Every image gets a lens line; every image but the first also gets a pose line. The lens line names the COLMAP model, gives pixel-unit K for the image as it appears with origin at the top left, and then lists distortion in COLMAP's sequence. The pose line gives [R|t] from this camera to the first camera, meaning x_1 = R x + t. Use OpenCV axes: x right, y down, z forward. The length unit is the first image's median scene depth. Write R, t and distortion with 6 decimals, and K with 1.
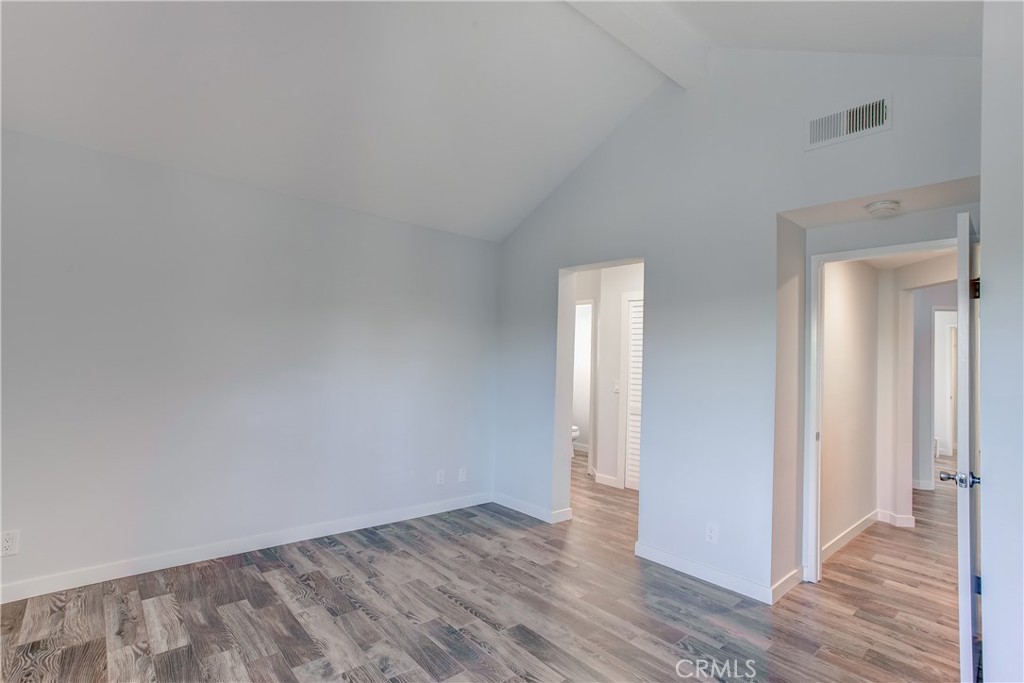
lens RADIAL K [[496.8, 0, 512.9], [0, 496.8, 340.7], [0, 0, 1]] dist [-0.033741, 0.012695]
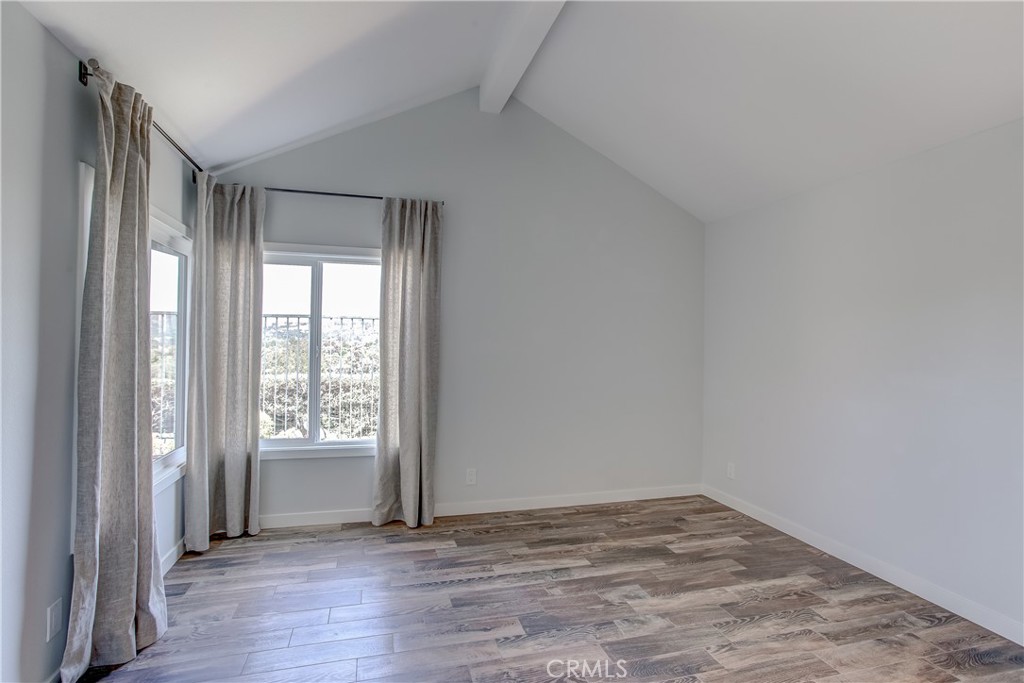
lens RADIAL K [[496.8, 0, 513.2], [0, 496.8, 344.3], [0, 0, 1]] dist [-0.033741, 0.012695]
pose [[-0.417795, -0.028971, -0.908079, 0.727113], [-0.006097, 0.999558, -0.029084, 0.048583], [0.908521, -0.006614, -0.417787, 0.992617]]
